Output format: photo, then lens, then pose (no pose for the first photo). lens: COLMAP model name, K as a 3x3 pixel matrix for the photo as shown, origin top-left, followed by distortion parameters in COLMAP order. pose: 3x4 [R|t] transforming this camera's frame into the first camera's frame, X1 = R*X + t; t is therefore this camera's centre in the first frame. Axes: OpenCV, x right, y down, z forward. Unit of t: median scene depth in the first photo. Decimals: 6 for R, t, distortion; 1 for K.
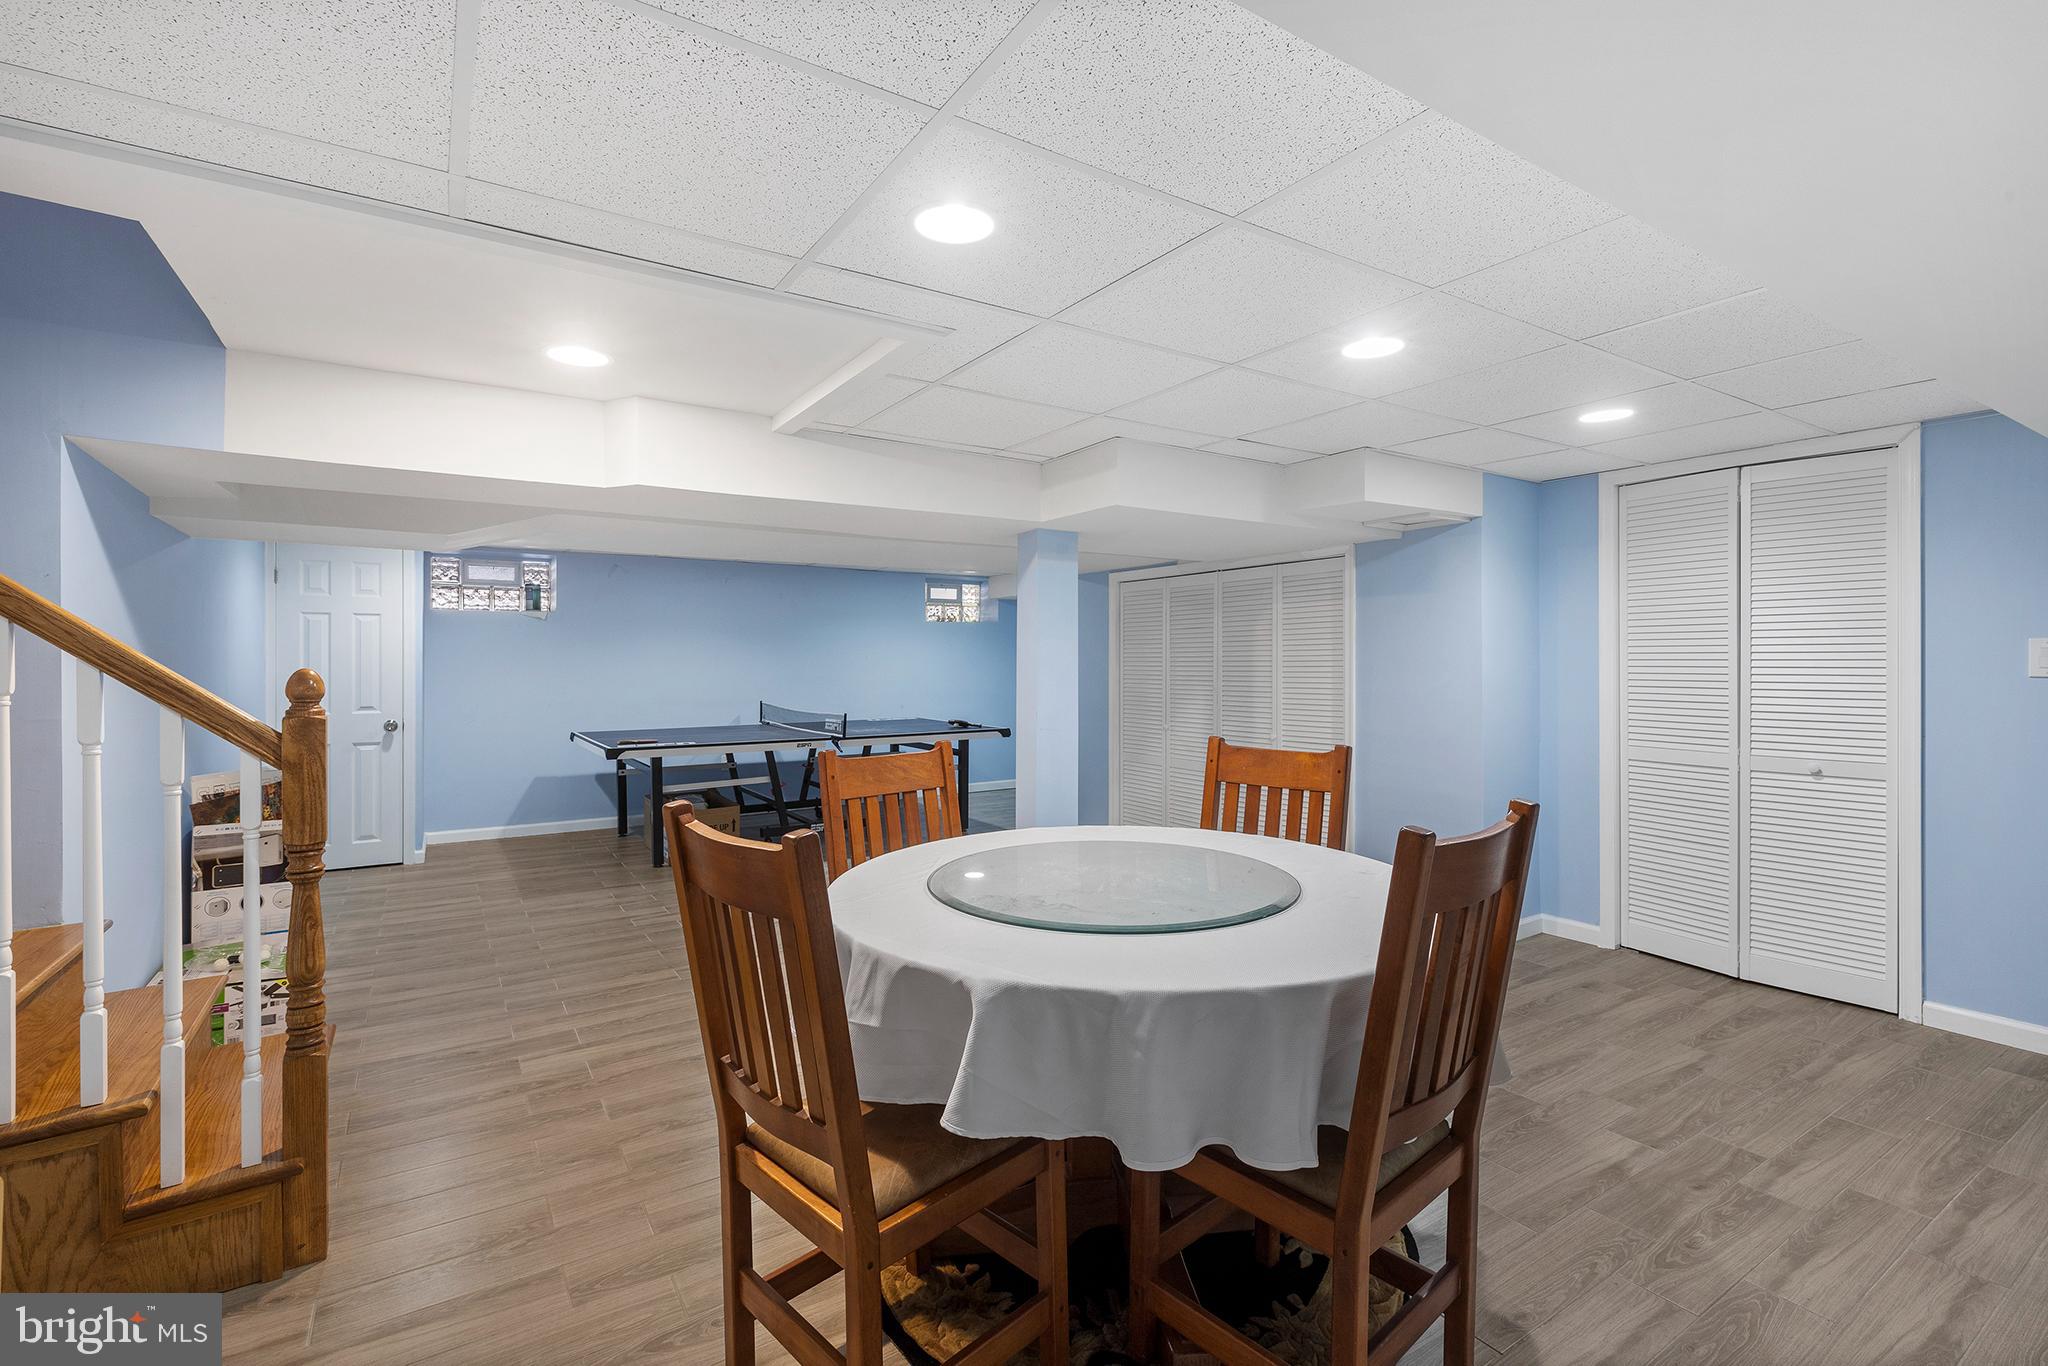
lens RADIAL K [[905.0, 0, 1030.5], [0, 905.0, 672.5], [0, 0, 1]] dist [-0.001954, -0.000205]
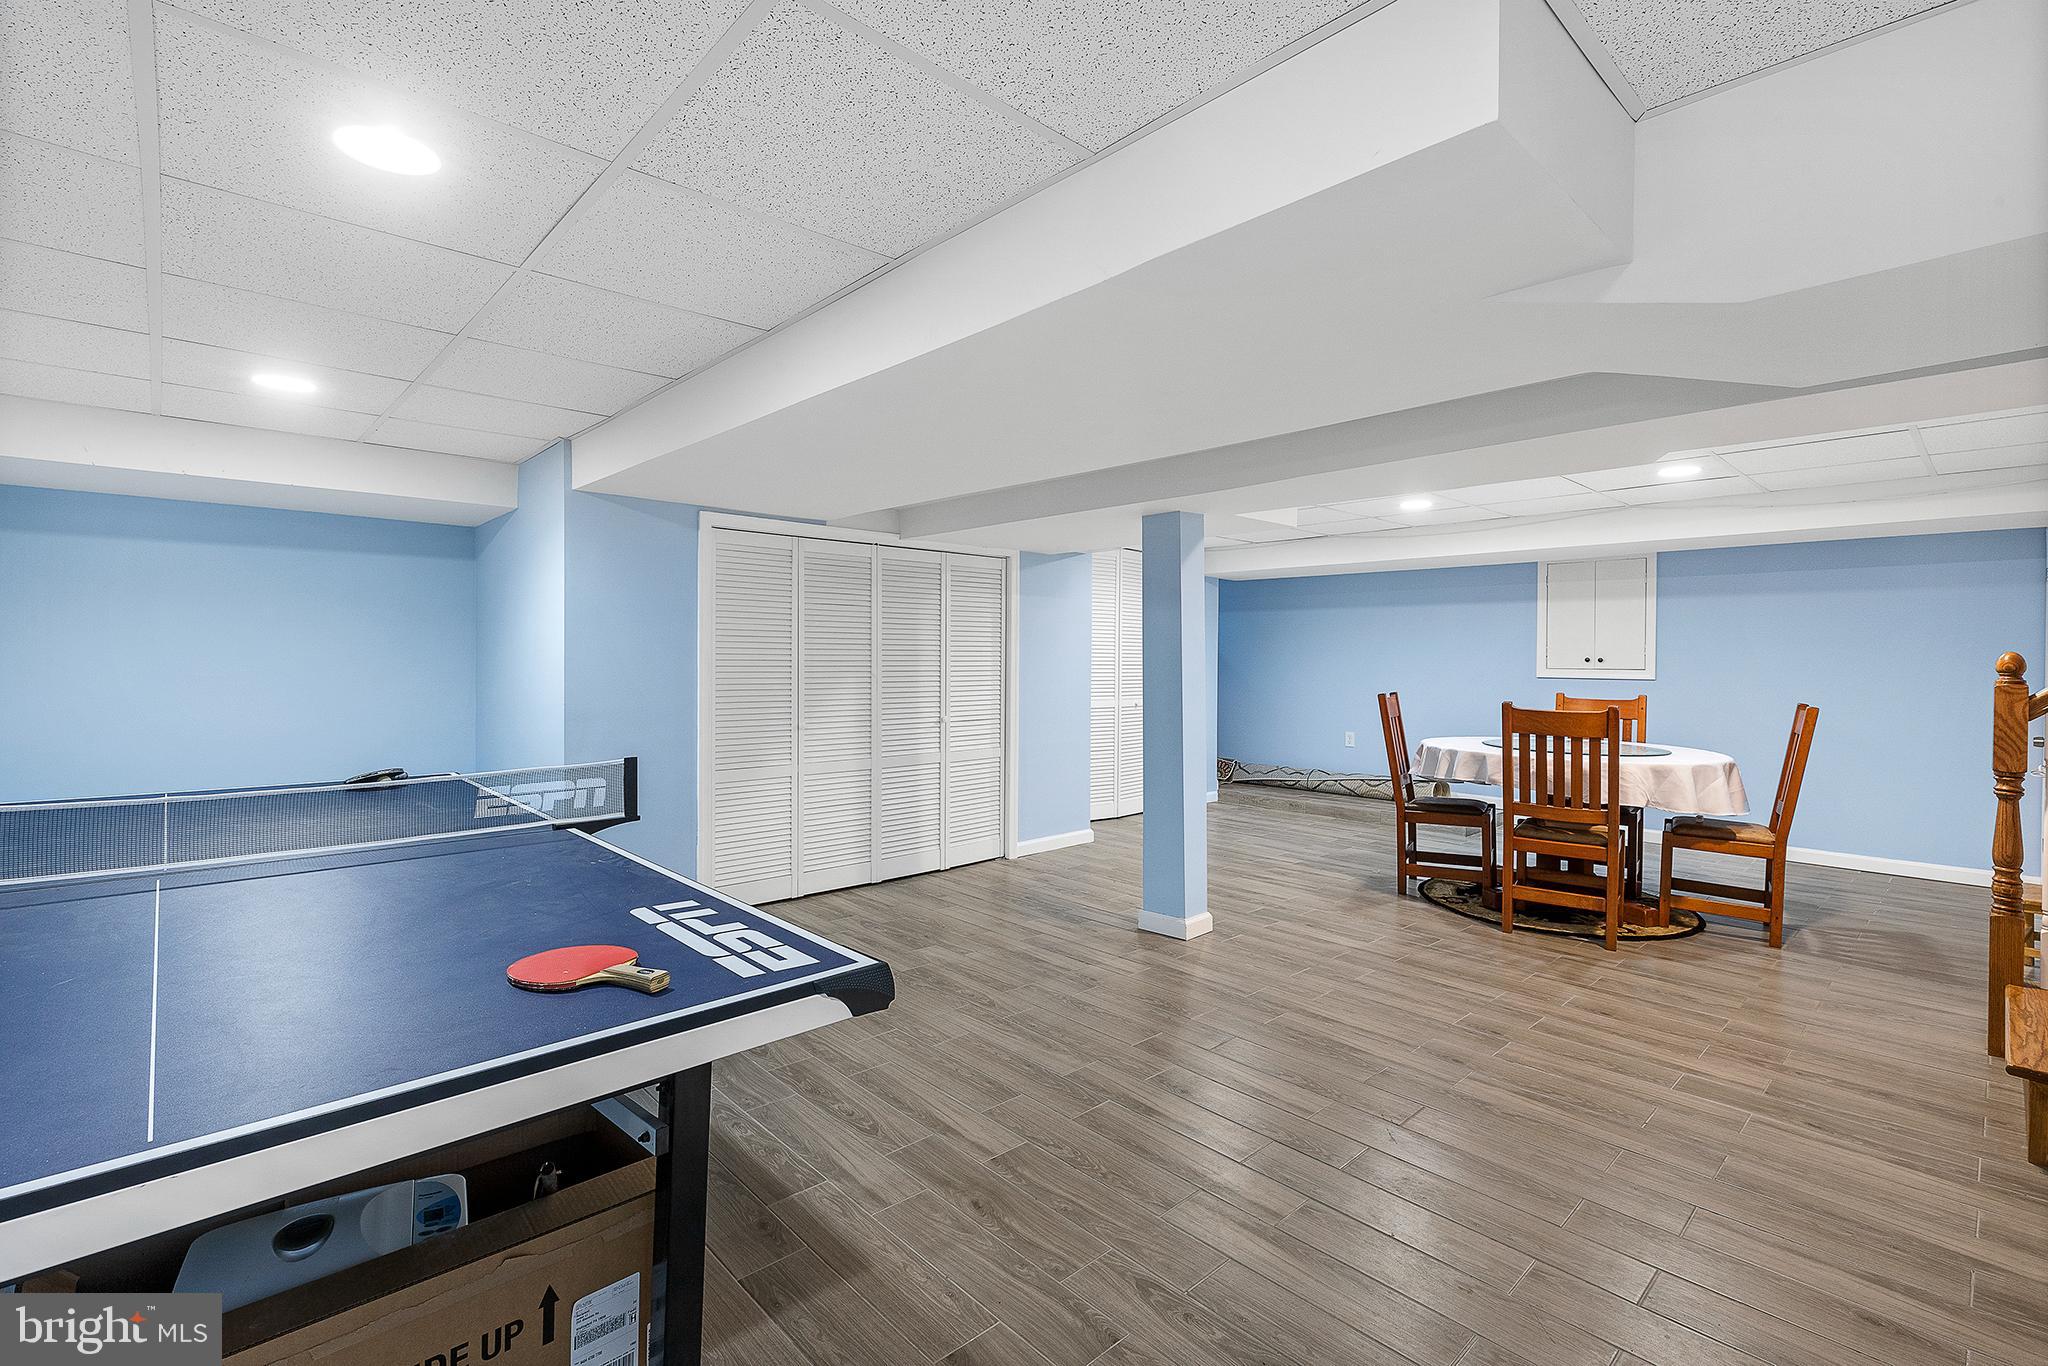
lens RADIAL K [[905.0, 0, 1030.5], [0, 905.0, 672.5], [0, 0, 1]] dist [-0.001954, -0.000205]
pose [[-0.152107, -0.012074, 0.988290, -1.280874], [0.002988, 0.999915, 0.012676, 0.007603], [-0.988360, 0.004881, -0.152058, 1.781817]]
